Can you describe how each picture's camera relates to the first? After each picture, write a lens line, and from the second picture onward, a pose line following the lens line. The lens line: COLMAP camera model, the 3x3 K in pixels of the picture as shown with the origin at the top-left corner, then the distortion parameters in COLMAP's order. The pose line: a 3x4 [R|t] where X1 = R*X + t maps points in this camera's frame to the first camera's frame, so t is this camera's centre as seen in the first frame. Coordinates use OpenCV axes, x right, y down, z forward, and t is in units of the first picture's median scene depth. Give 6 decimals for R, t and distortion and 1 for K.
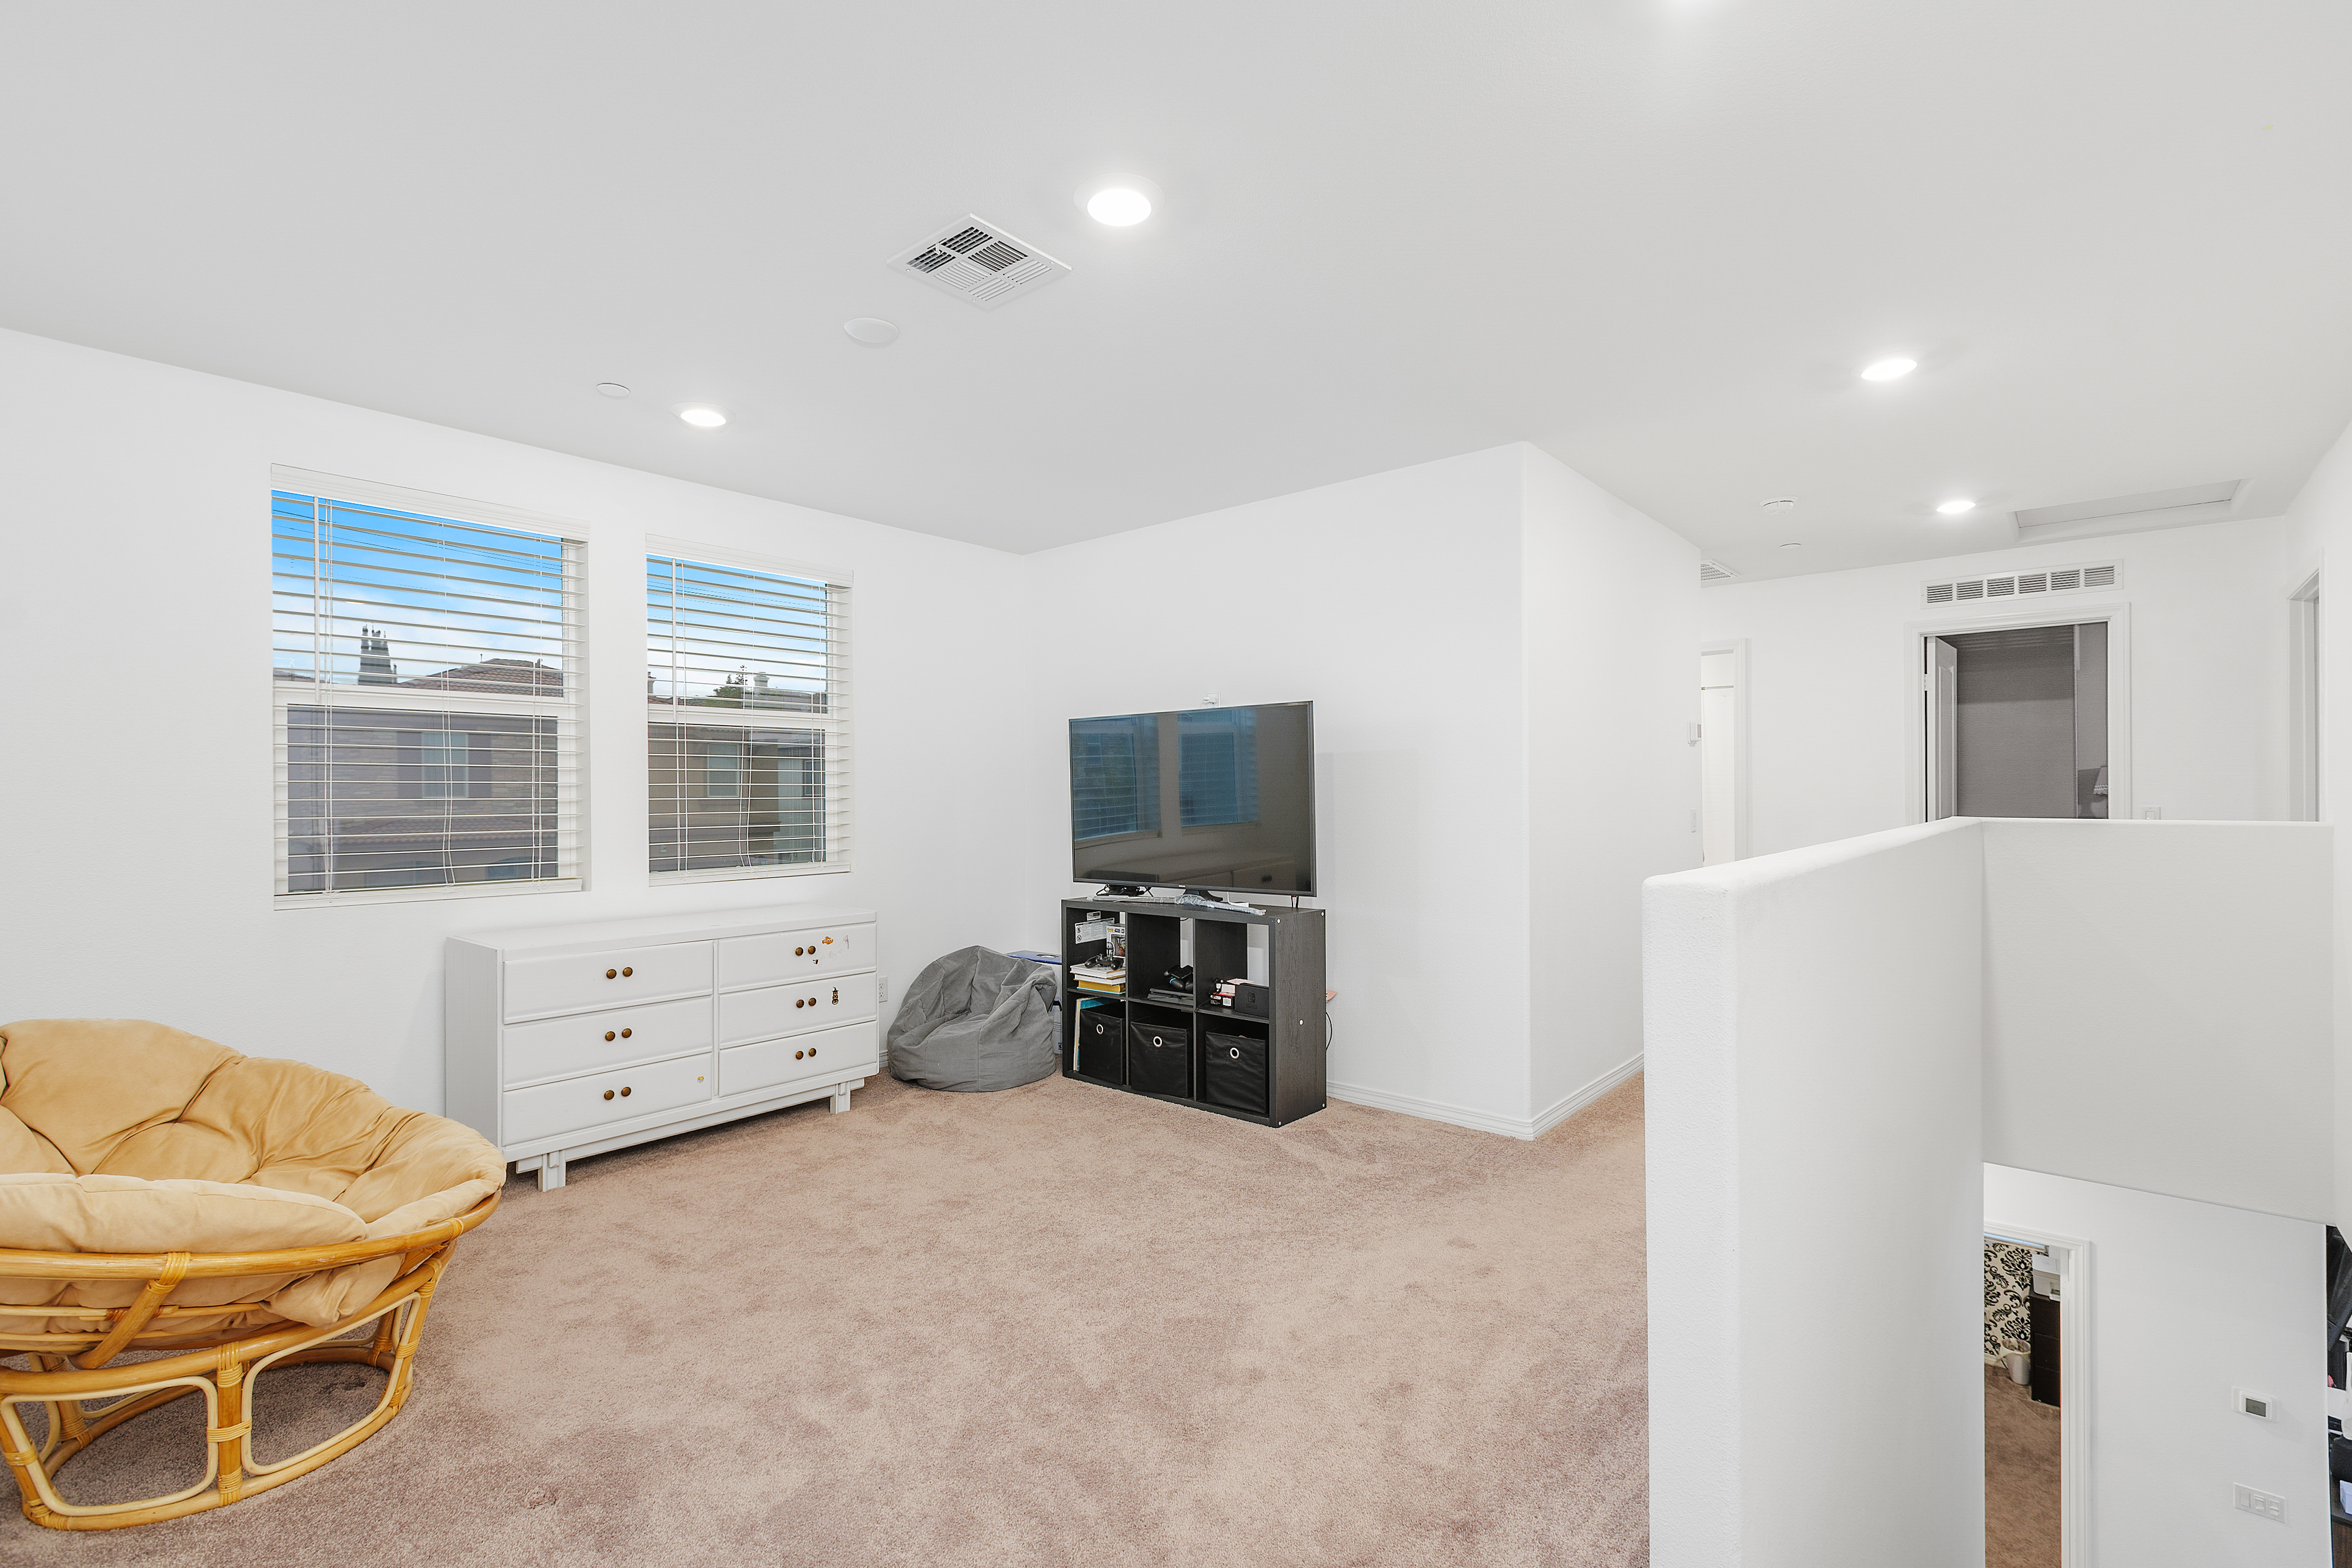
lens RADIAL K [[1055.3, 0, 1166.0], [0, 1055.3, 791.2], [0, 0, 1]] dist [0.002405, 0.000058]
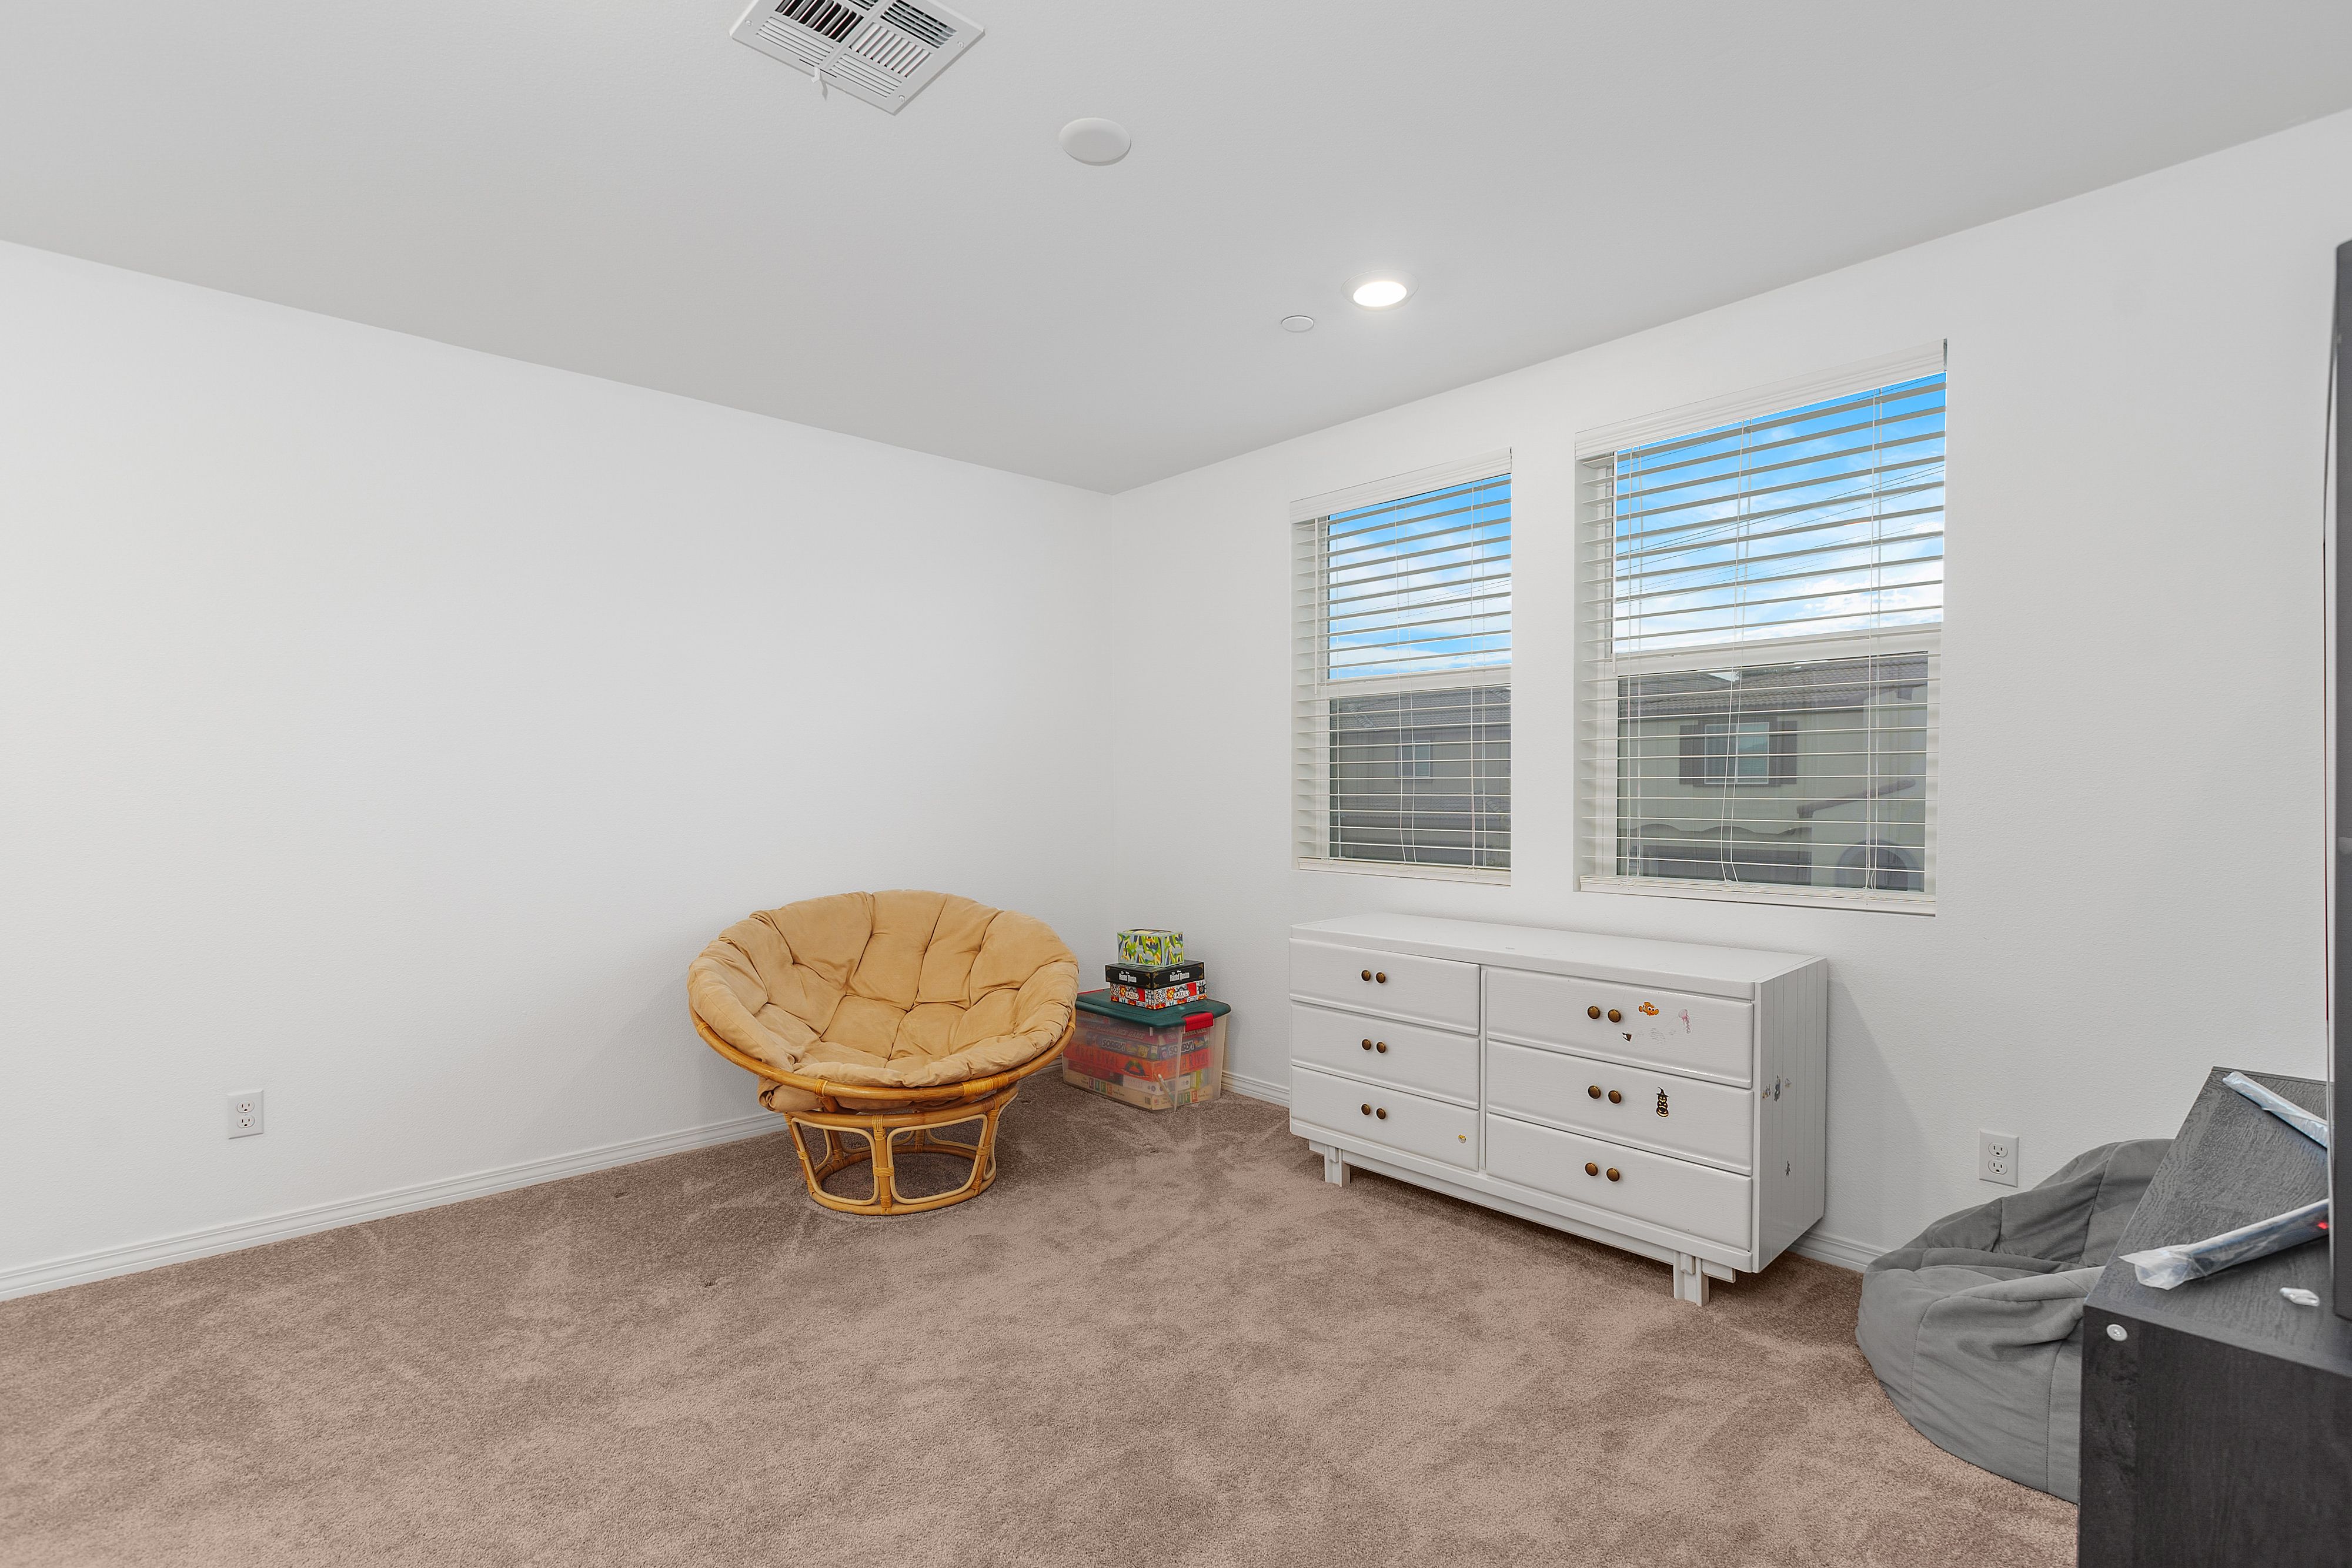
lens RADIAL K [[1055.3, 0, 1166.0], [0, 1055.3, 791.2], [0, 0, 1]] dist [0.002405, 0.000058]
pose [[-0.091850, 0.006437, -0.995752, 0.340925], [0.001460, 0.999979, 0.006330, 0.009497], [0.995772, -0.000872, -0.091857, 0.815632]]
